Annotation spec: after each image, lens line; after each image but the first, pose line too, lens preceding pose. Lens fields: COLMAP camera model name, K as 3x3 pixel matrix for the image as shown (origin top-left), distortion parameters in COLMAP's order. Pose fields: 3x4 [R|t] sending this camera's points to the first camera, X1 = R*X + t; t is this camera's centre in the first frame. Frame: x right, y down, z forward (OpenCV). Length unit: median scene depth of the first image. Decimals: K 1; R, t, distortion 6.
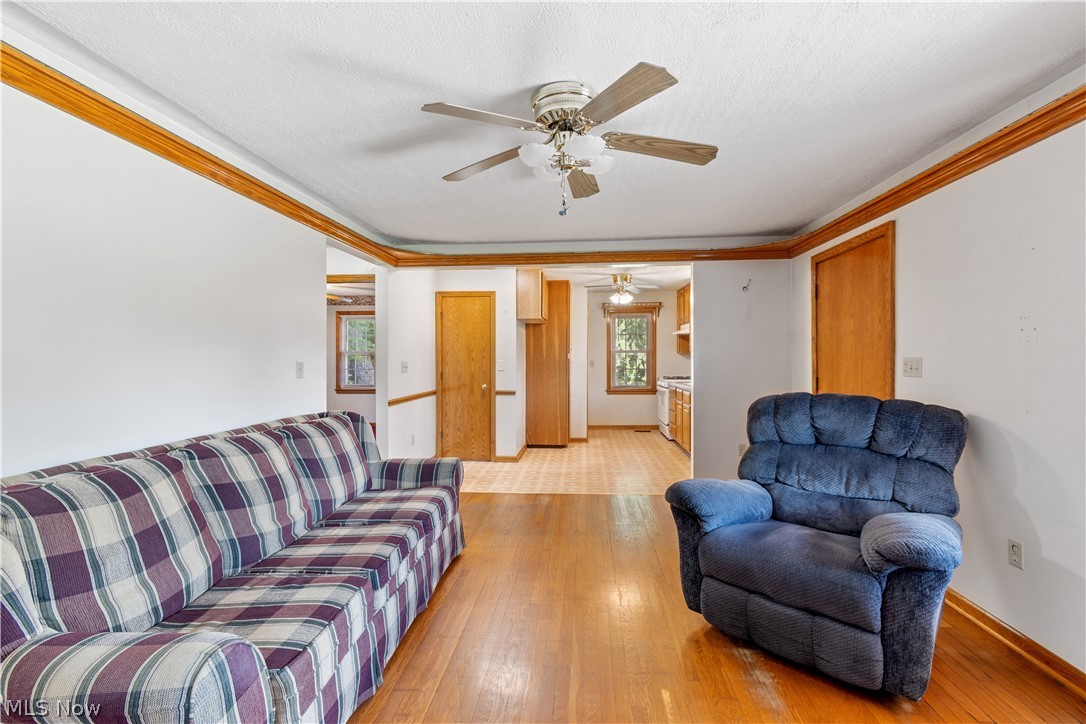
lens RADIAL K [[483.4, 0, 542.8], [0, 483.4, 346.7], [0, 0, 1]] dist [-0.000573, -0.000246]
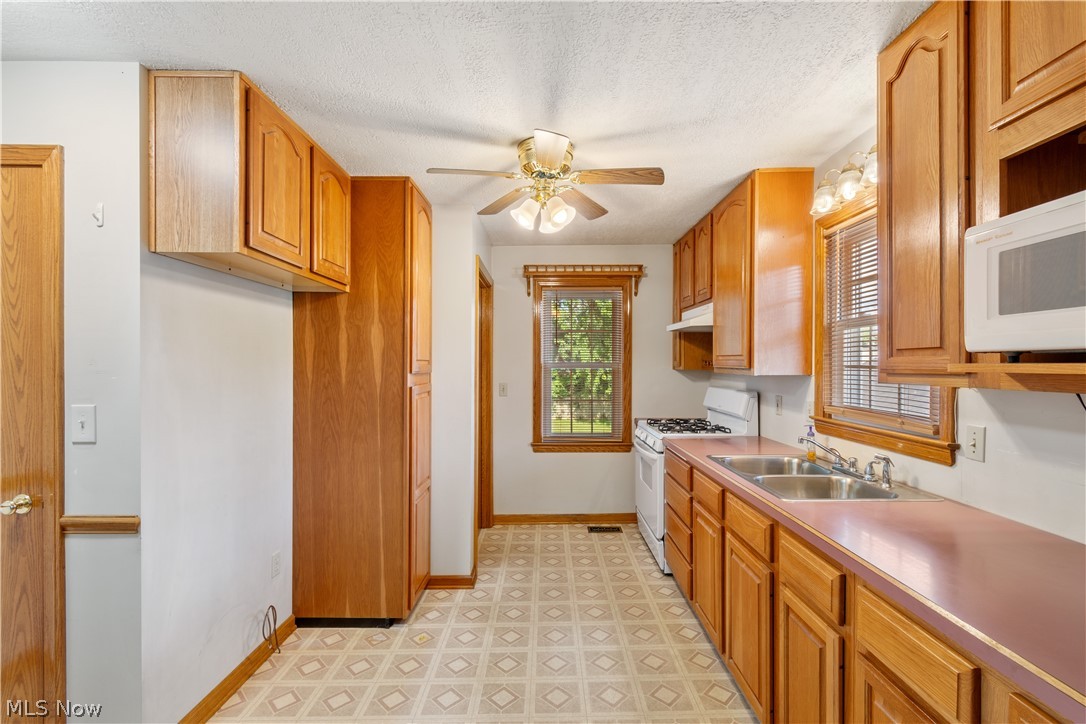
lens RADIAL K [[483.5, 0, 549.2], [0, 483.5, 361.9], [0, 0, 1]] dist [0.008814, -0.000202]
pose [[0.996291, 0.001360, 0.086042, 0.122141], [-0.002716, 0.999874, 0.015645, -0.000905], [-0.086010, -0.015820, 0.996169, 0.581648]]
